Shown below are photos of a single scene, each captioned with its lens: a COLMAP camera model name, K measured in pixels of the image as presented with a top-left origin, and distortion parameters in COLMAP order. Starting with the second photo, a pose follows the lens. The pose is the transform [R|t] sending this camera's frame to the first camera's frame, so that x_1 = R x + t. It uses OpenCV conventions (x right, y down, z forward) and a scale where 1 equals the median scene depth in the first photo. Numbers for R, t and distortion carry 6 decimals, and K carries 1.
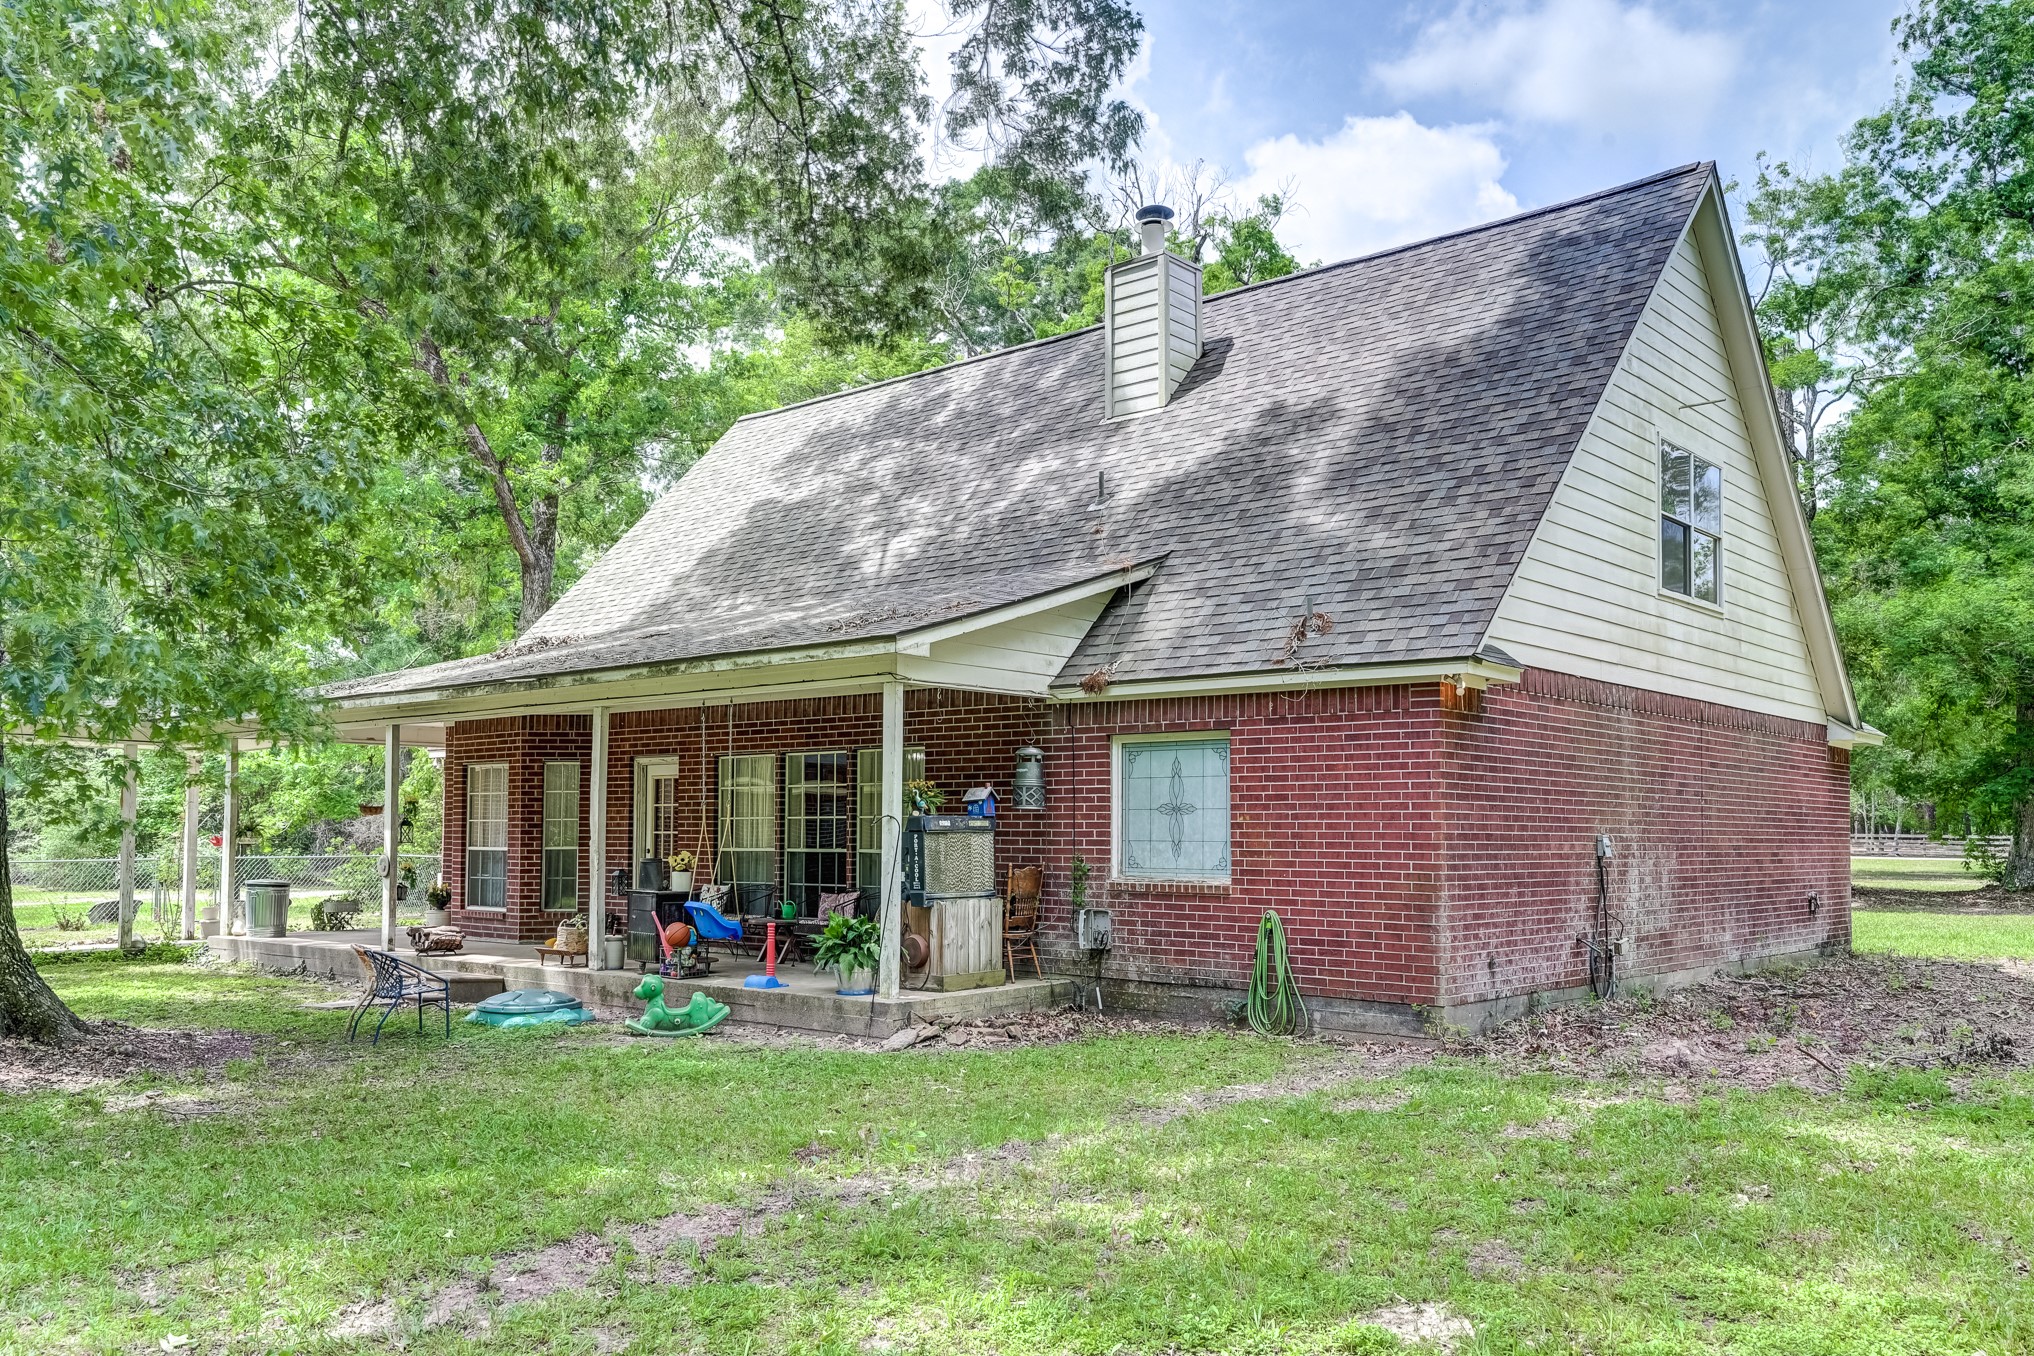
lens RADIAL K [[1608.3, 0, 1032.1], [0, 1608.3, 709.9], [0, 0, 1]] dist [0.042117, 0.004231]
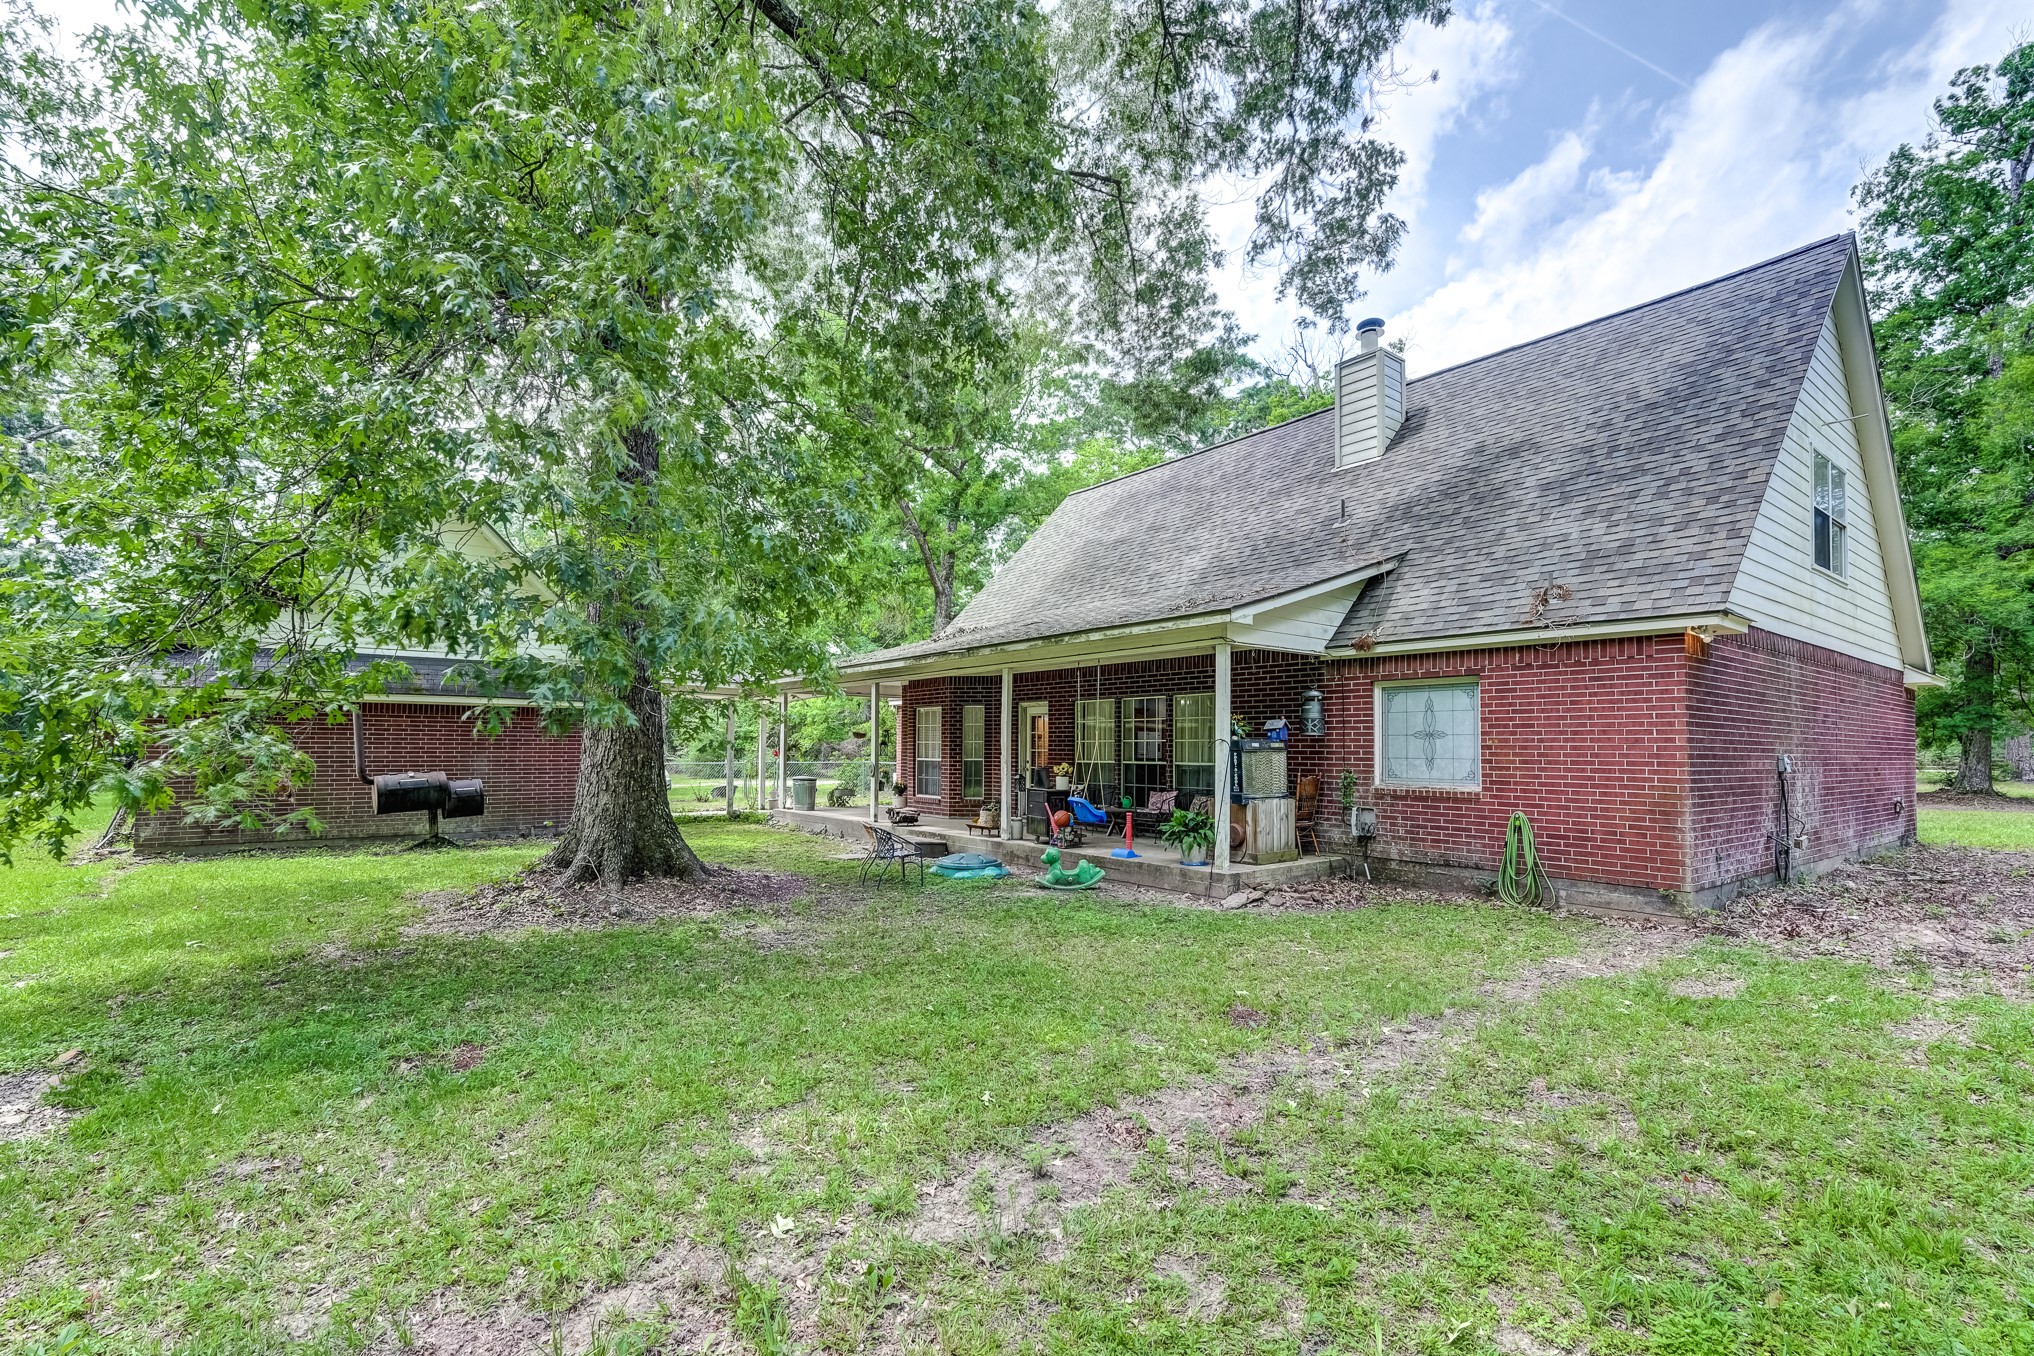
lens RADIAL K [[903.0, 0, 1014.0], [0, 903.0, 677.9], [0, 0, 1]] dist [-0.003152, 0.000602]
pose [[0.979829, -0.012120, -0.199471, -0.100290], [0.011428, 0.999924, -0.004620, 0.012713], [0.199512, 0.002248, 0.979893, 0.179341]]
